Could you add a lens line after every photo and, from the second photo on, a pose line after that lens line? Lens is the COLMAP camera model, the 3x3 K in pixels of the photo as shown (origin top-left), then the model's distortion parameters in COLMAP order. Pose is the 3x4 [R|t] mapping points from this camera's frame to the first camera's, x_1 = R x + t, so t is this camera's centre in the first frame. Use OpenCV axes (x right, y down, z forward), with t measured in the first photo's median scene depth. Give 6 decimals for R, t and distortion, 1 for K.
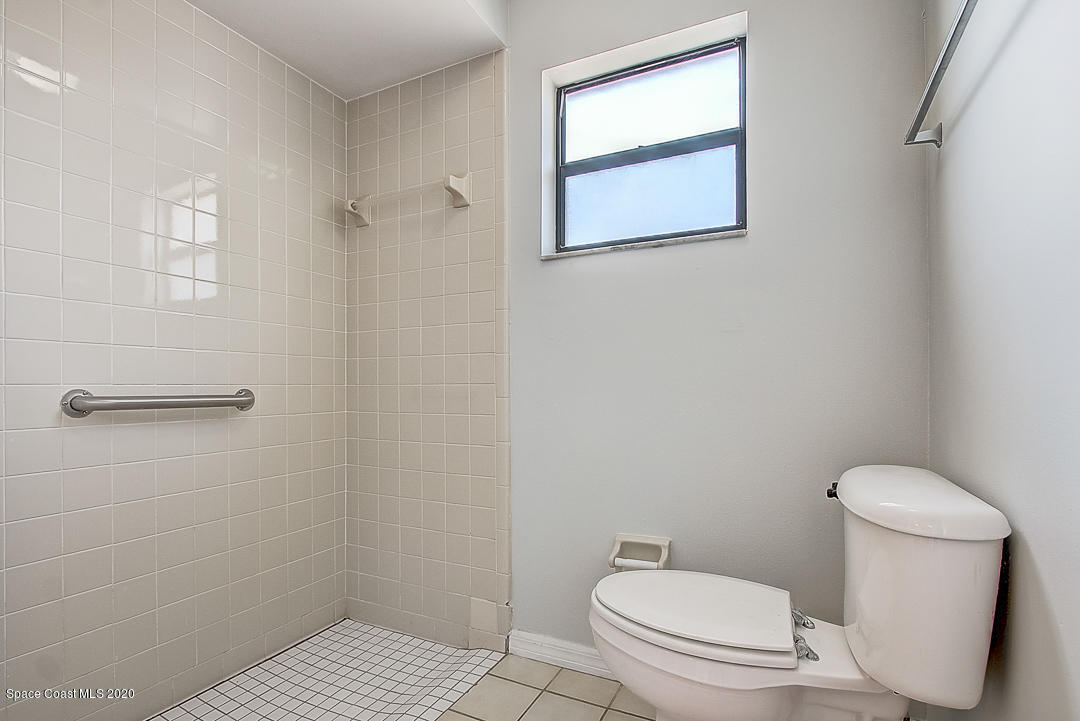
lens RADIAL K [[507.5, 0, 549.6], [0, 507.5, 388.7], [0, 0, 1]] dist [-0.011704, -0.000489]
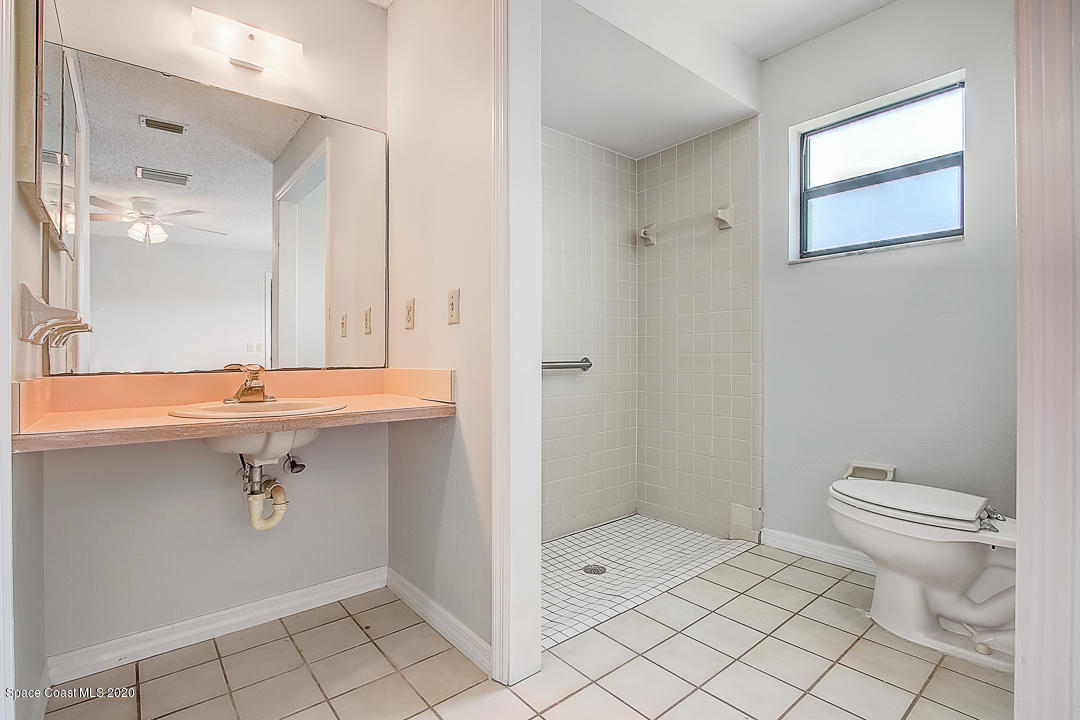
lens RADIAL K [[507.5, 0, 533.5], [0, 507.5, 367.9], [0, 0, 1]] dist [-0.011704, -0.000489]
pose [[0.902854, 0.003497, -0.429932, -0.048809], [0.005898, 0.999772, 0.020518, -0.001138], [0.429906, -0.021061, 0.902628, -0.536593]]
